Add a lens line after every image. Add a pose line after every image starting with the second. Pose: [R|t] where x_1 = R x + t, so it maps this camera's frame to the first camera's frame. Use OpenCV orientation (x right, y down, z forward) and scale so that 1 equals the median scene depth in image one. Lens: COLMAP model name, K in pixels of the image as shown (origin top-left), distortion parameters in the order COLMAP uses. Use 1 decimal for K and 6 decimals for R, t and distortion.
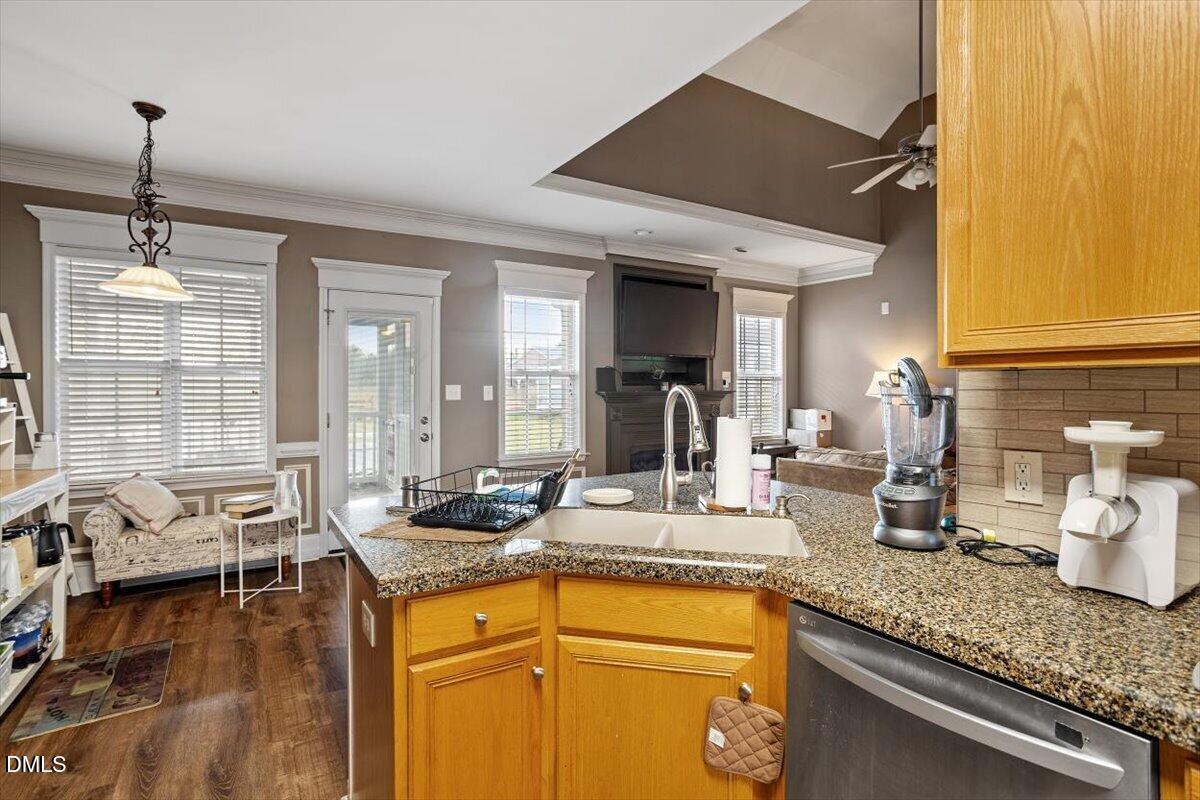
lens RADIAL K [[602.3, 0, 613.2], [0, 602.3, 388.5], [0, 0, 1]] dist [-0.041192, 0.025873]
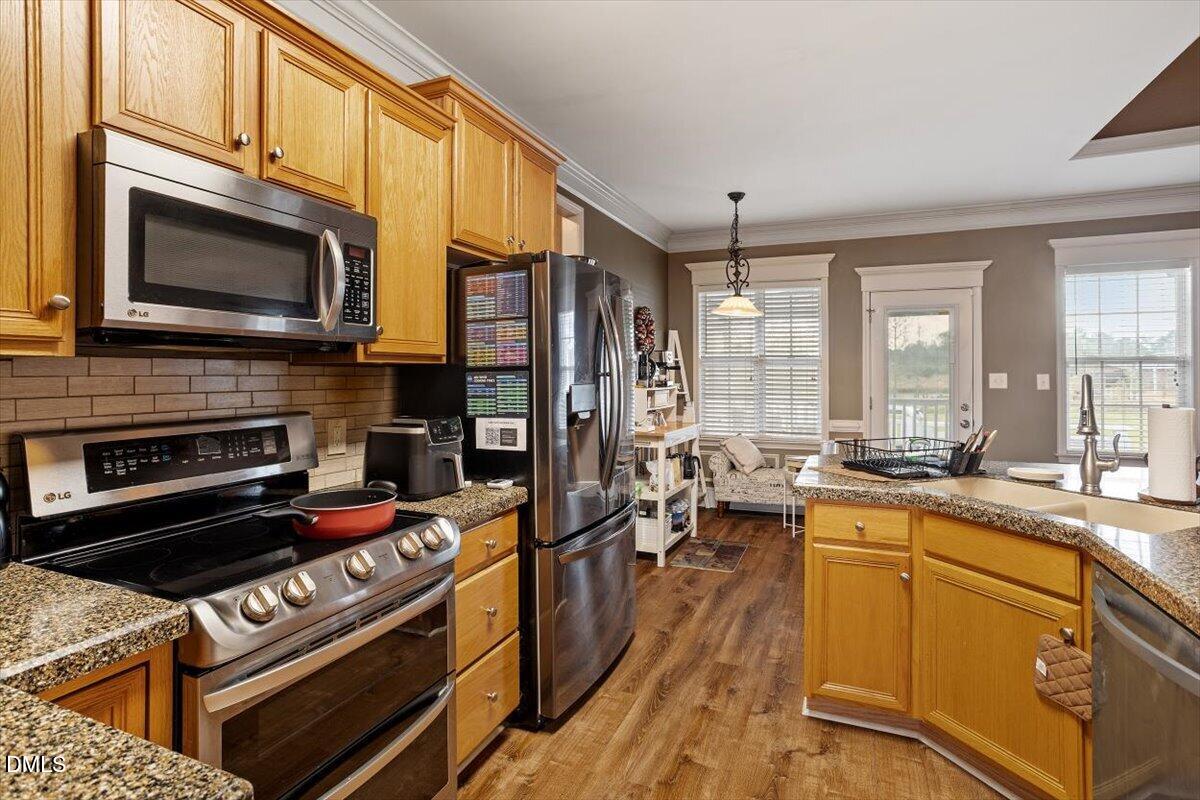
lens RADIAL K [[602.3, 0, 605.1], [0, 602.3, 364.7], [0, 0, 1]] dist [-0.041192, 0.025873]
pose [[0.584601, -0.011341, -0.811242, 0.308818], [-0.004997, 0.999833, -0.017578, 0.001126], [0.811306, 0.014330, 0.584446, -0.205607]]
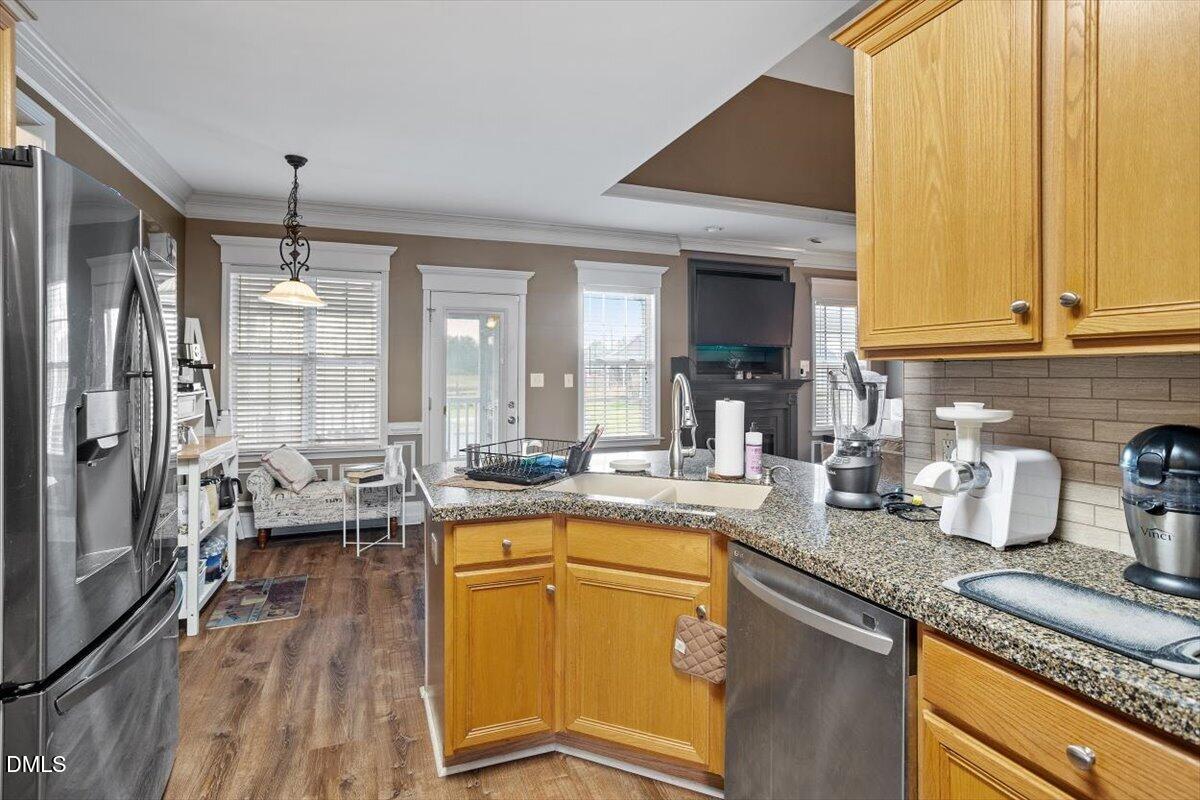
lens RADIAL K [[602.3, 0, 602.2], [0, 602.3, 365.8], [0, 0, 1]] dist [-0.041192, 0.025873]
pose [[0.982810, -0.001575, -0.184615, 0.120021], [-0.001917, 0.999823, -0.018735, 0.001033], [0.184612, 0.018767, 0.982632, -0.154468]]
